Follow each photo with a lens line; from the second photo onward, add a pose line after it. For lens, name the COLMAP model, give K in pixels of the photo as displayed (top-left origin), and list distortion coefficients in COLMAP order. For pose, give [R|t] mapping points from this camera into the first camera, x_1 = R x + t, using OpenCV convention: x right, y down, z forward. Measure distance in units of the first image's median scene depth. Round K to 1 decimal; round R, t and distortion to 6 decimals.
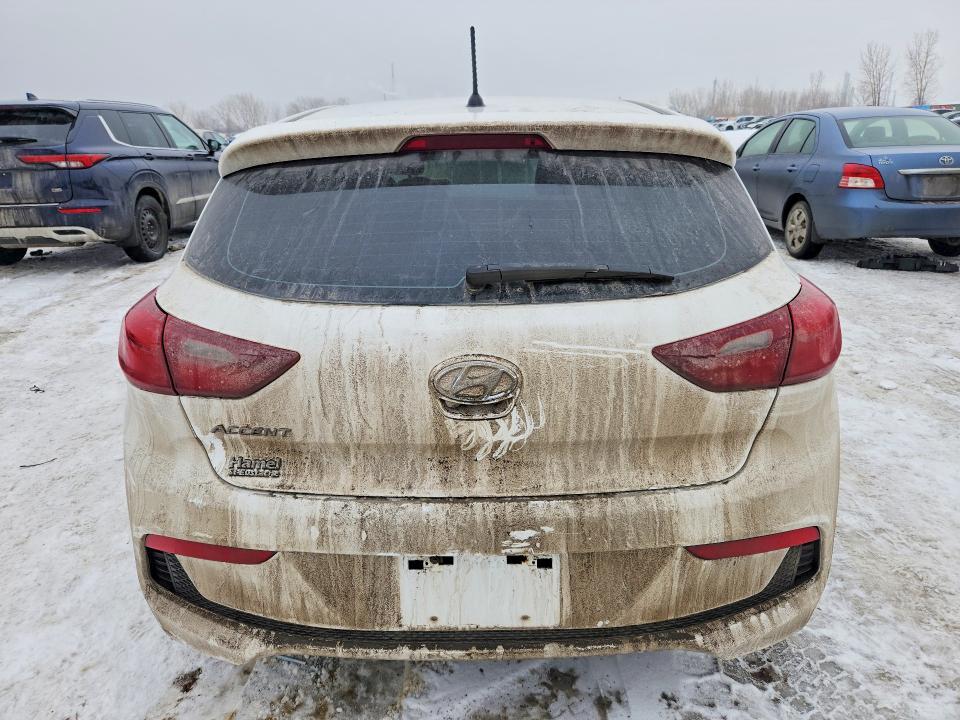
lens RADIAL K [[650.0, 0, 480.0], [0, 650.0, 360.0], [0, 0, 1]] dist [-0.002259, -0.003575]
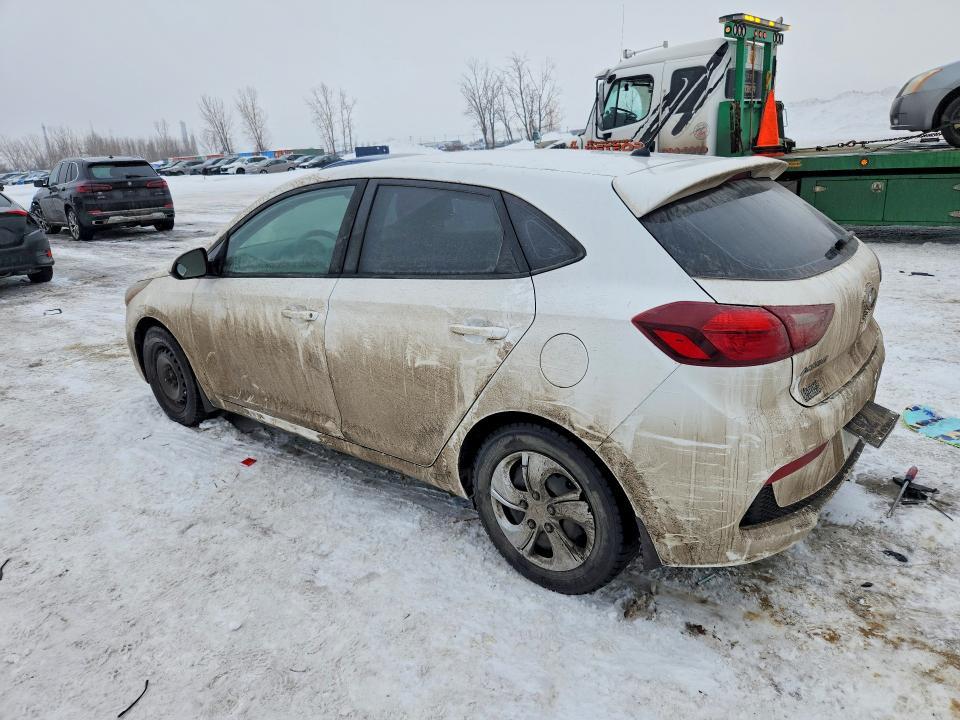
lens RADIAL K [[650.0, 0, 480.0], [0, 650.0, 360.0], [0, 0, 1]] dist [-0.002259, -0.003575]
pose [[0.626219, -0.244928, 0.740176, -1.549610], [0.291578, 0.954054, 0.069014, -0.187583], [-0.723071, 0.172601, 0.668863, 0.423808]]
